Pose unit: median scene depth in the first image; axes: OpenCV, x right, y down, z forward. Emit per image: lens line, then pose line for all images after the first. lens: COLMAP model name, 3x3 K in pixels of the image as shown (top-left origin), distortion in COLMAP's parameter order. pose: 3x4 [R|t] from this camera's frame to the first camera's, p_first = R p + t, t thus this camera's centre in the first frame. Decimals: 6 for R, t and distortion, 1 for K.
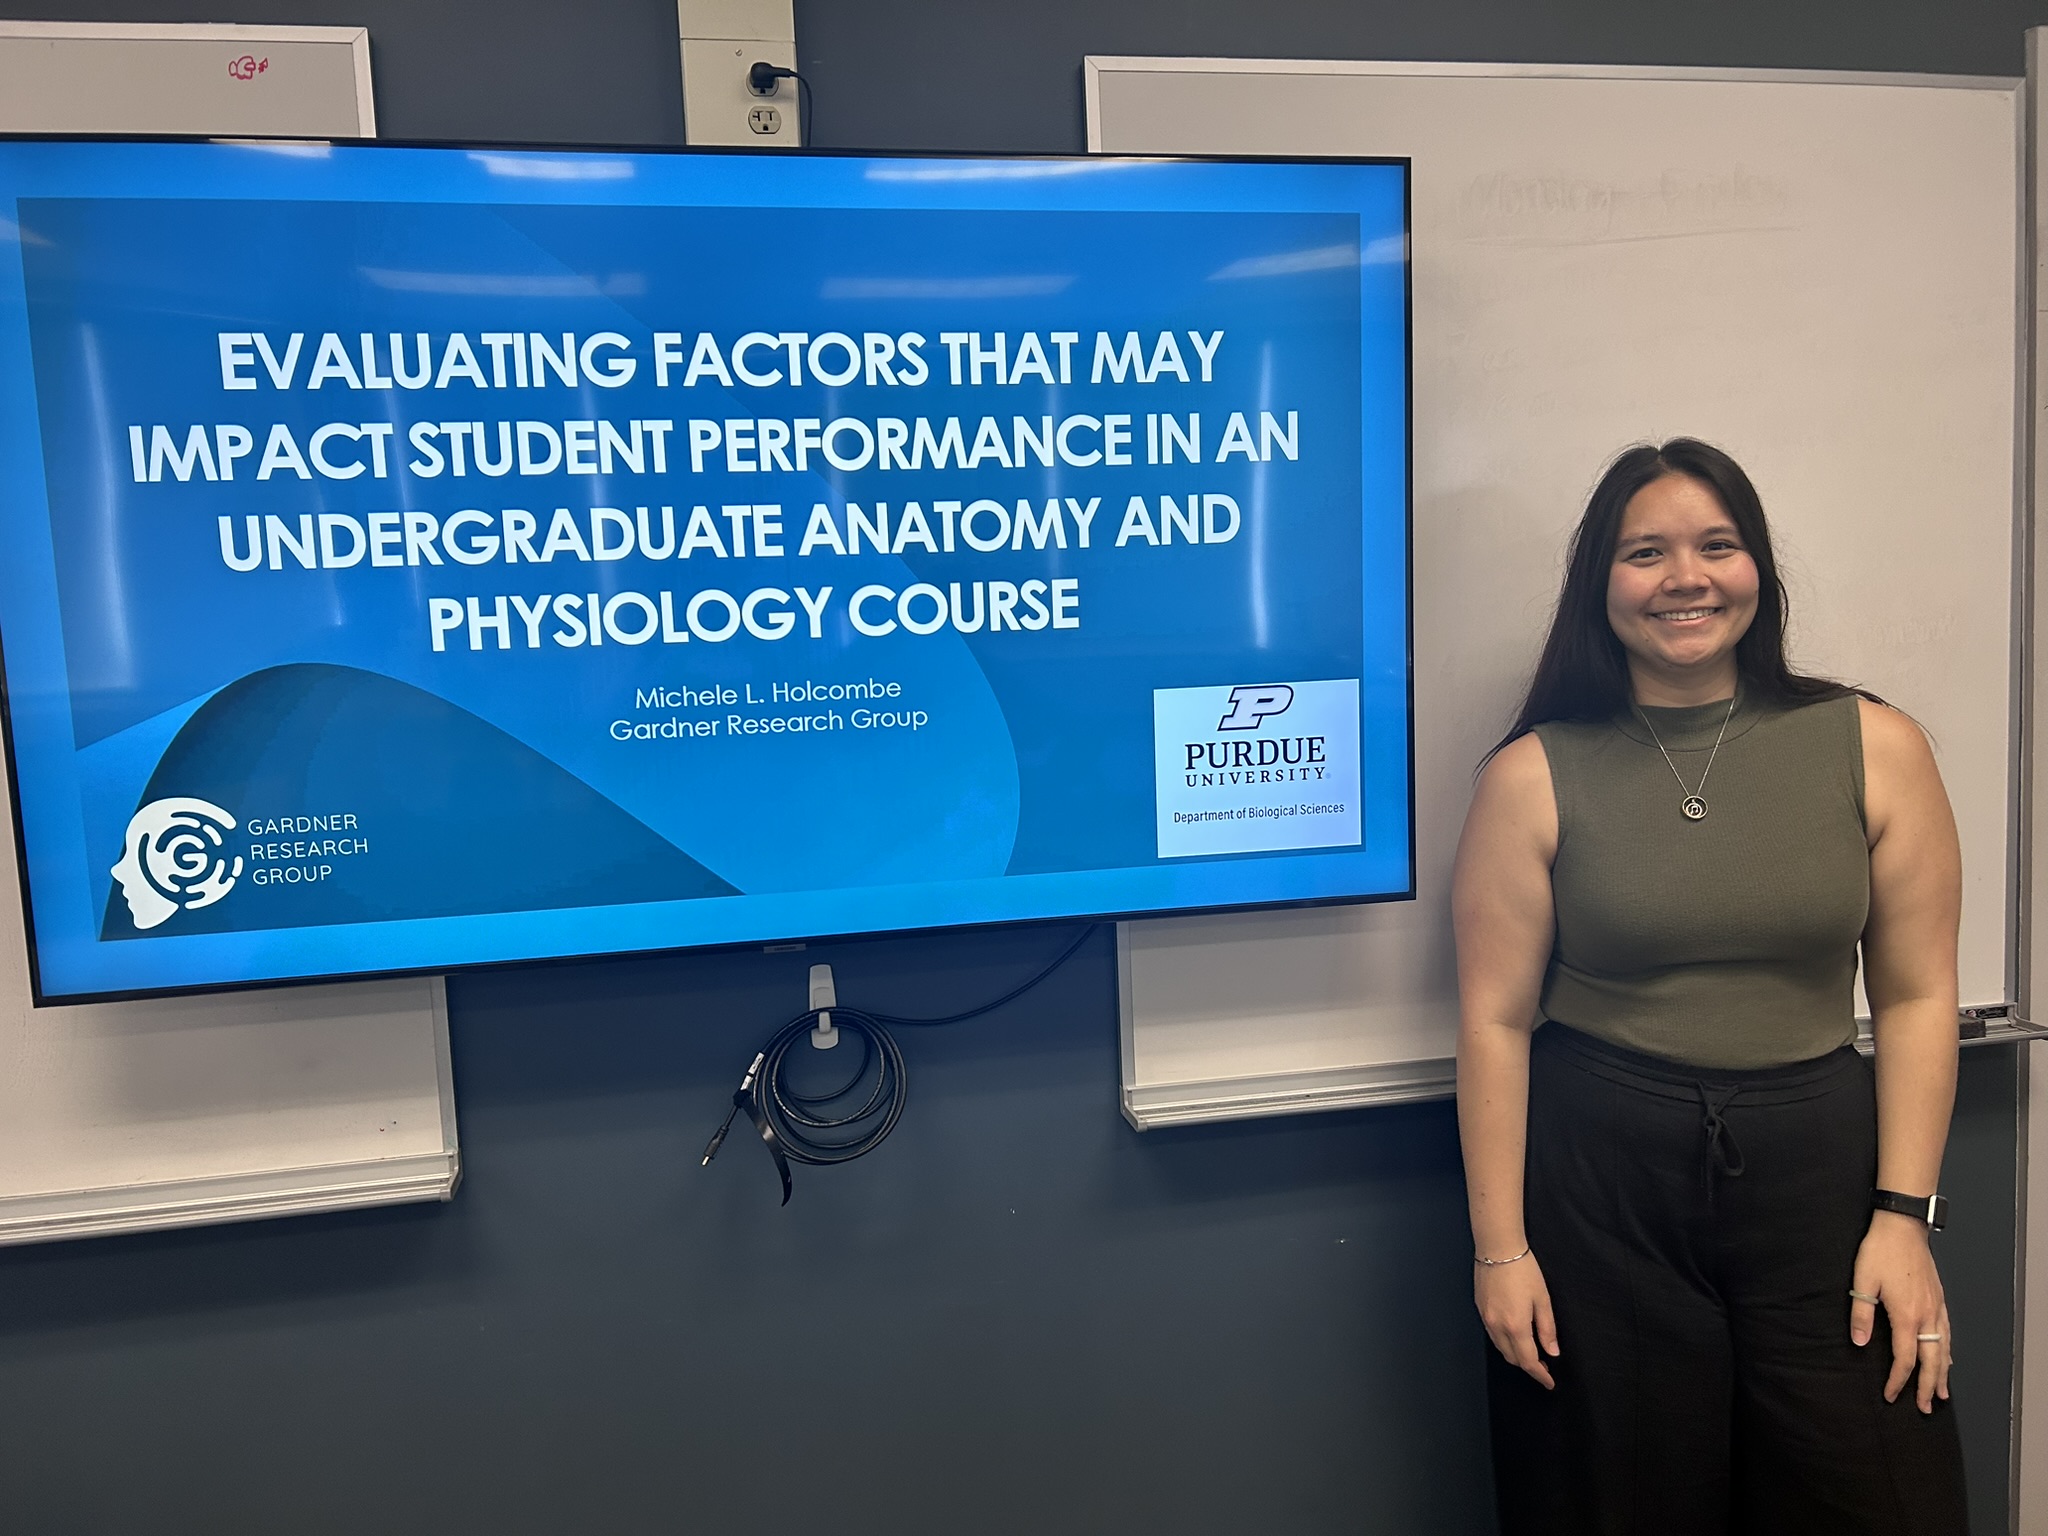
lens RADIAL K [[1545.8, 0, 1010.7], [0, 1545.8, 804.1], [0, 0, 1]] dist [0.024480, -0.006338]
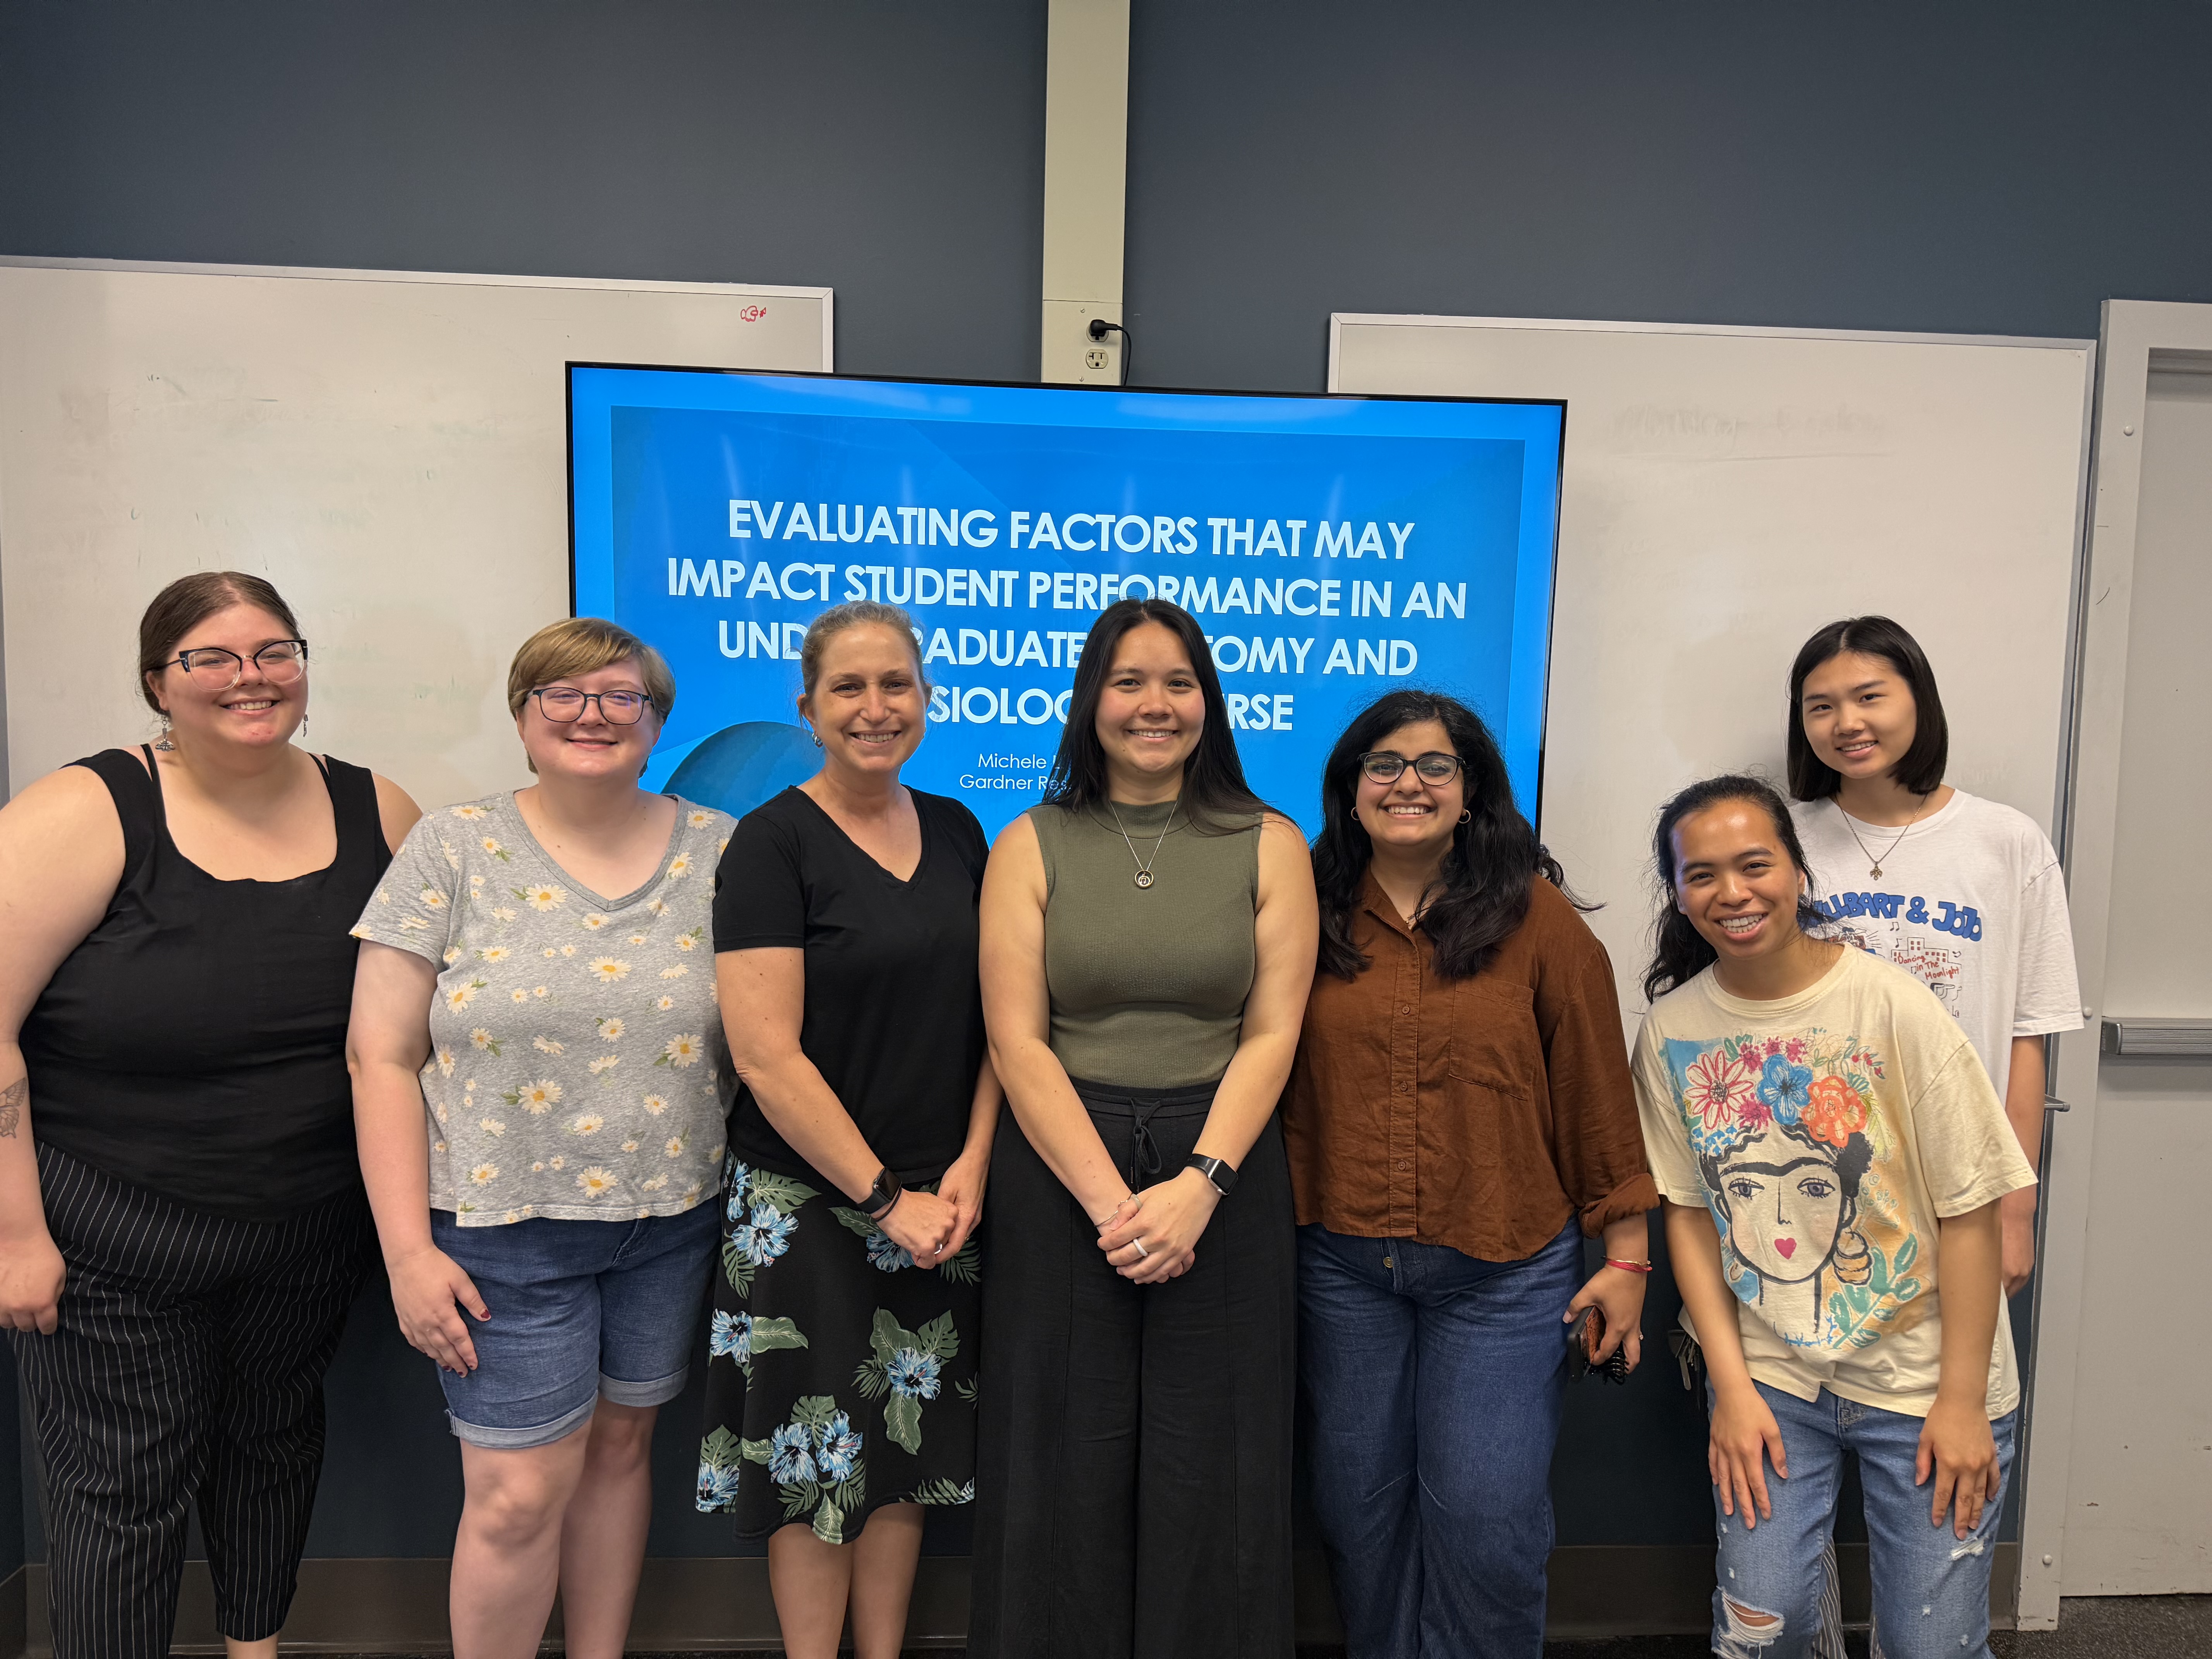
lens RADIAL K [[1552.6, 0, 1105.1], [0, 1552.6, 821.4], [0, 0, 1]] dist [0.001567, -0.000140]
pose [[0.991588, 0.077930, -0.103343, 0.030001], [-0.080258, 0.996601, -0.018557, 0.006792], [0.101546, 0.026695, 0.994473, -0.416960]]
